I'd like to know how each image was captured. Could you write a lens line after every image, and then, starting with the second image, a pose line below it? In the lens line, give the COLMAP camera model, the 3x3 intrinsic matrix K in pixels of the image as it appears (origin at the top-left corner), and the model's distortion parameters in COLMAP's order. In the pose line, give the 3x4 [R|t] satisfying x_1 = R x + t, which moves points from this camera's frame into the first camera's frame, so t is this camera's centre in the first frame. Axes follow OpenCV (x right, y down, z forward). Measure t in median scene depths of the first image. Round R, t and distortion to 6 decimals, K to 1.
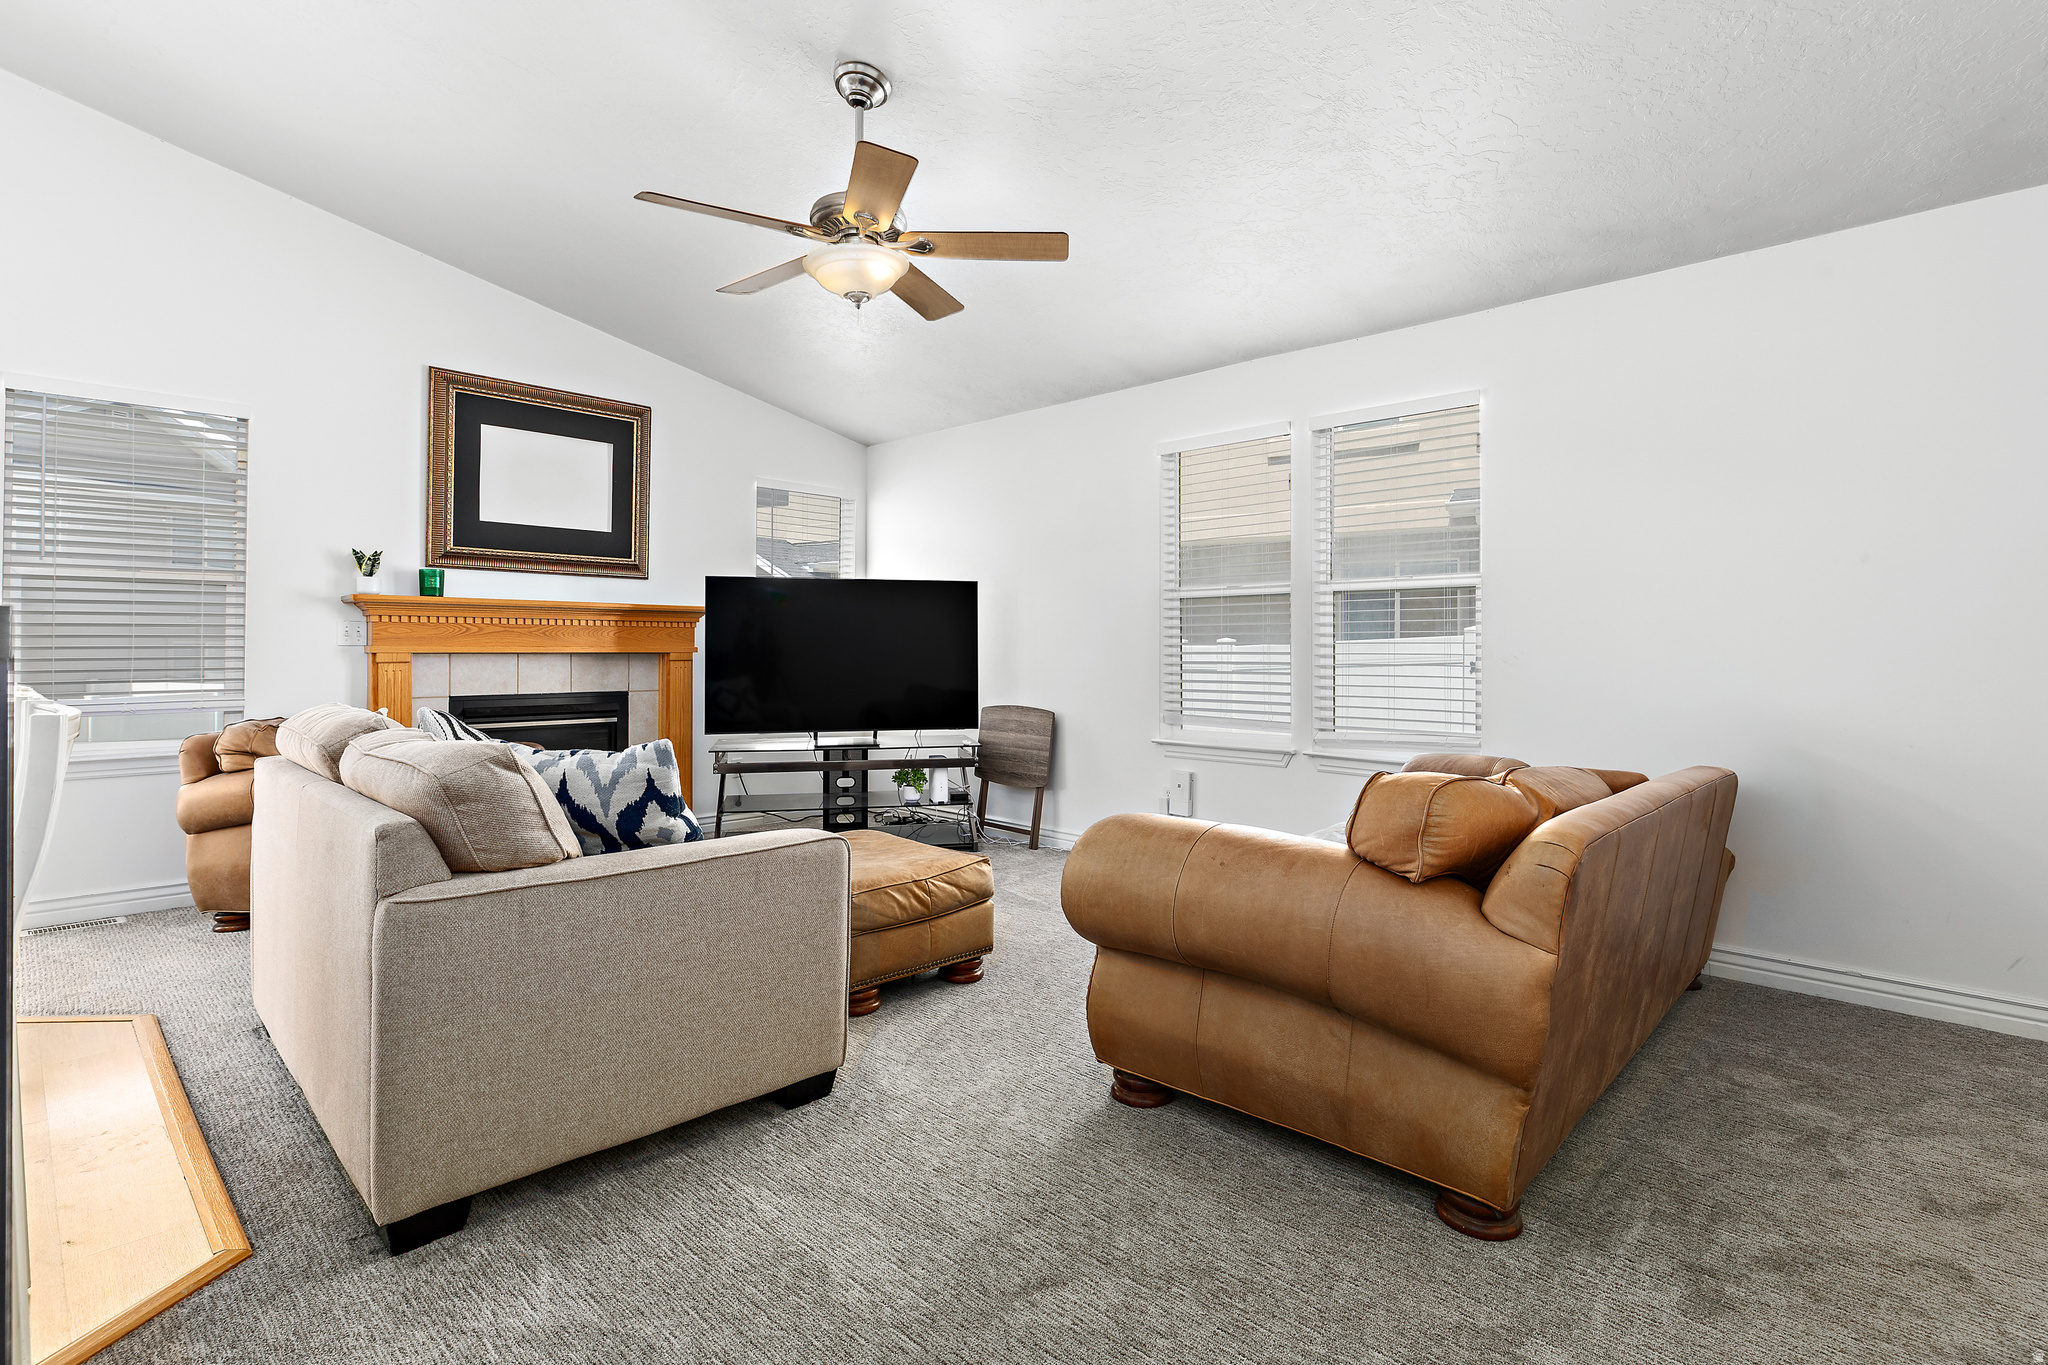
lens RADIAL K [[983.5, 0, 1041.3], [0, 983.5, 650.8], [0, 0, 1]] dist [-0.001851, 0.000710]
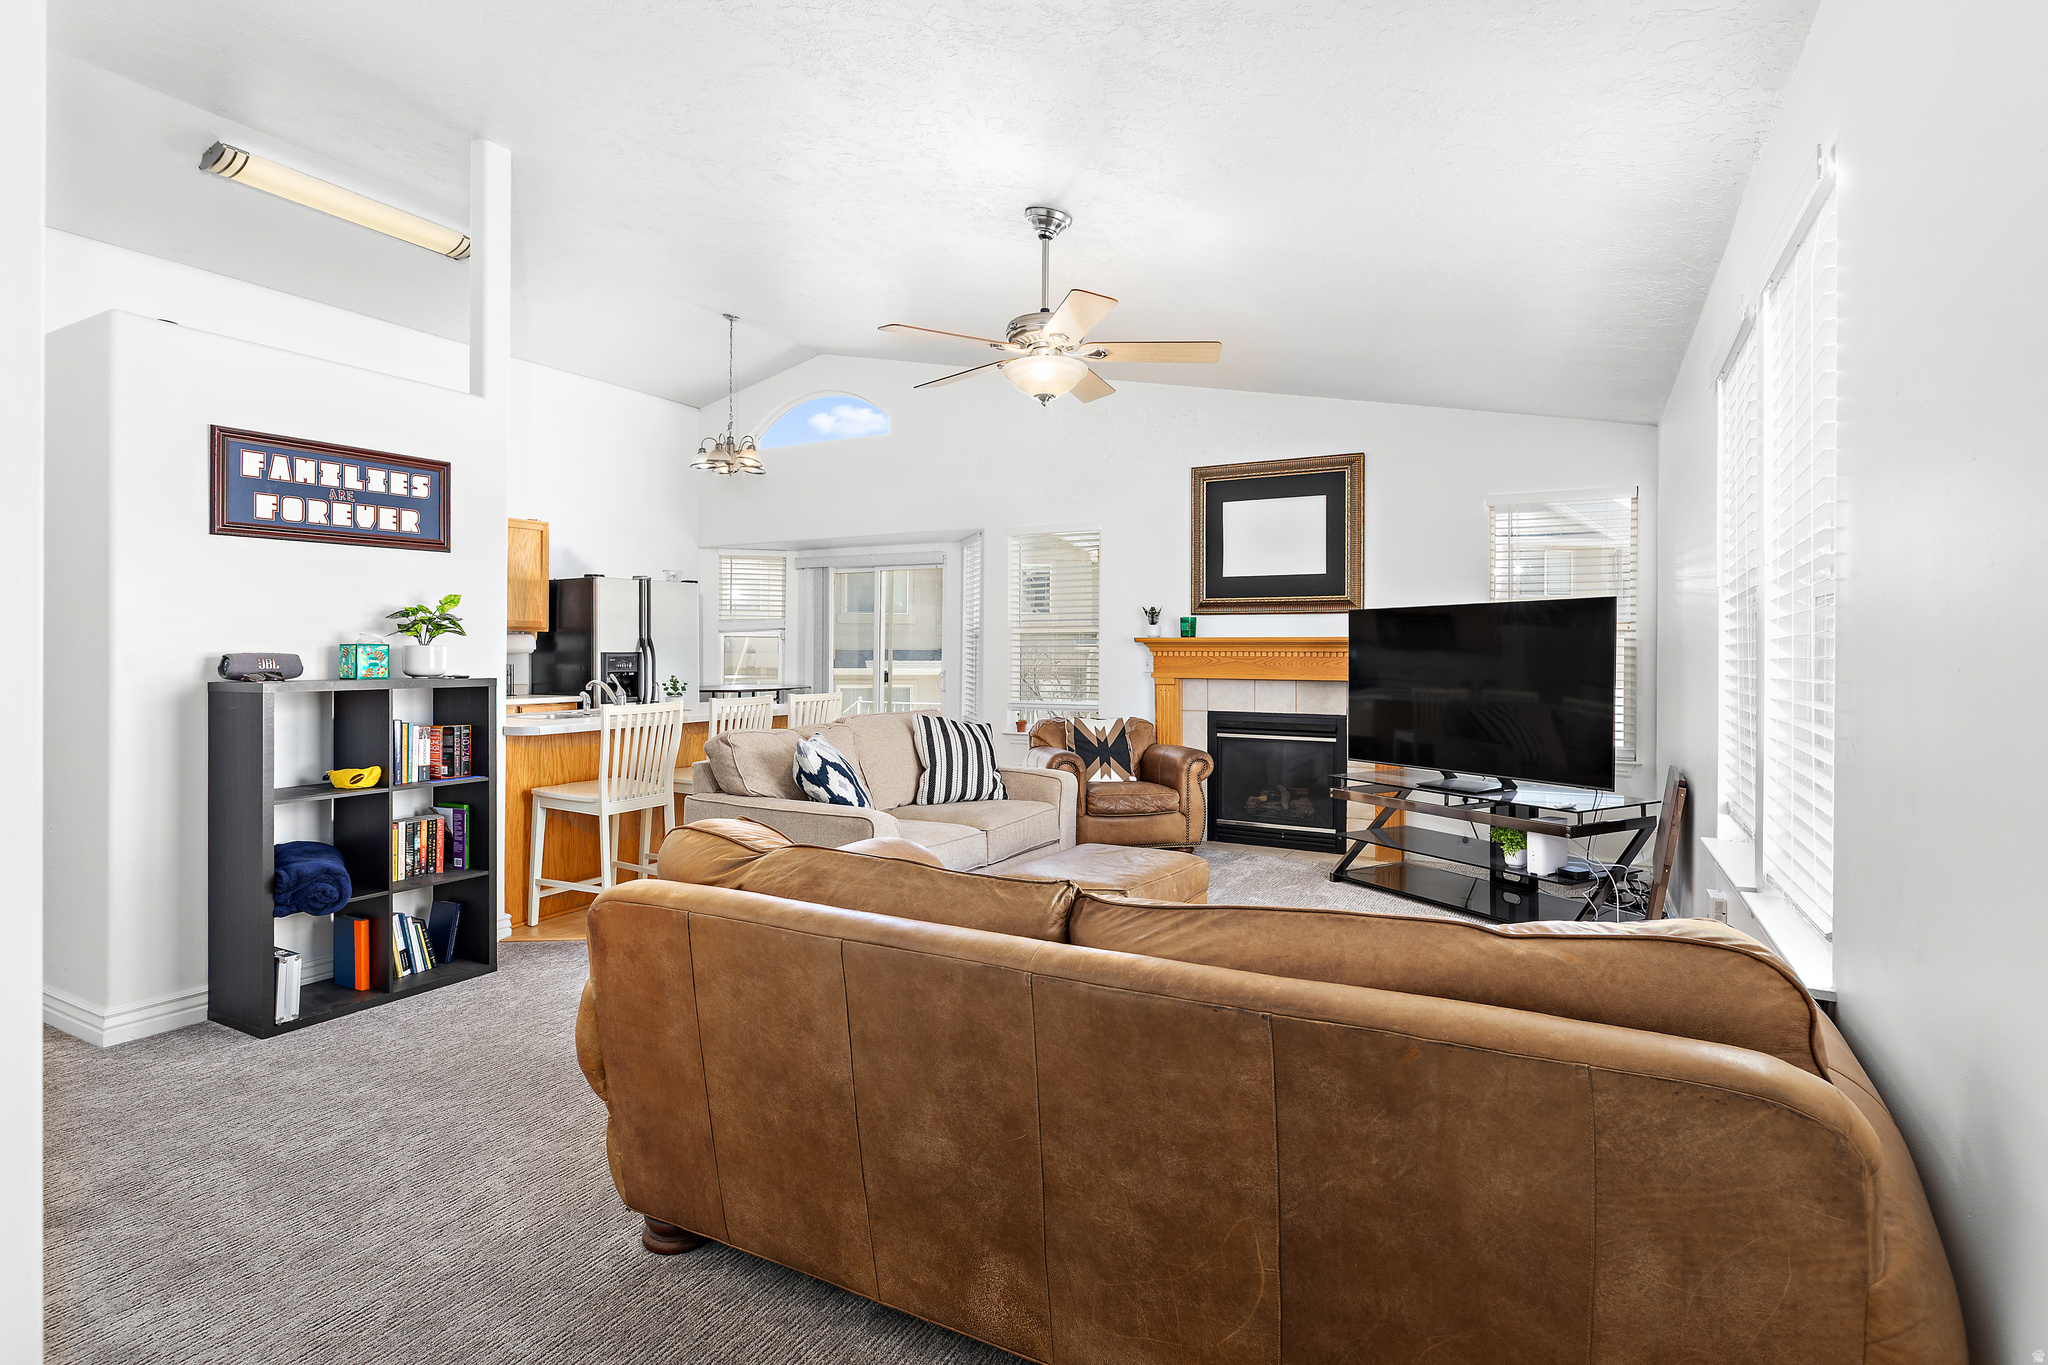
lens RADIAL K [[983.5, 0, 1041.3], [0, 983.5, 650.8], [0, 0, 1]] dist [-0.001851, 0.000710]
pose [[0.278835, -0.007448, -0.960310, 0.607385], [-0.004628, 0.999948, -0.009099, -0.021739], [0.960328, 0.006981, 0.278786, 0.408007]]
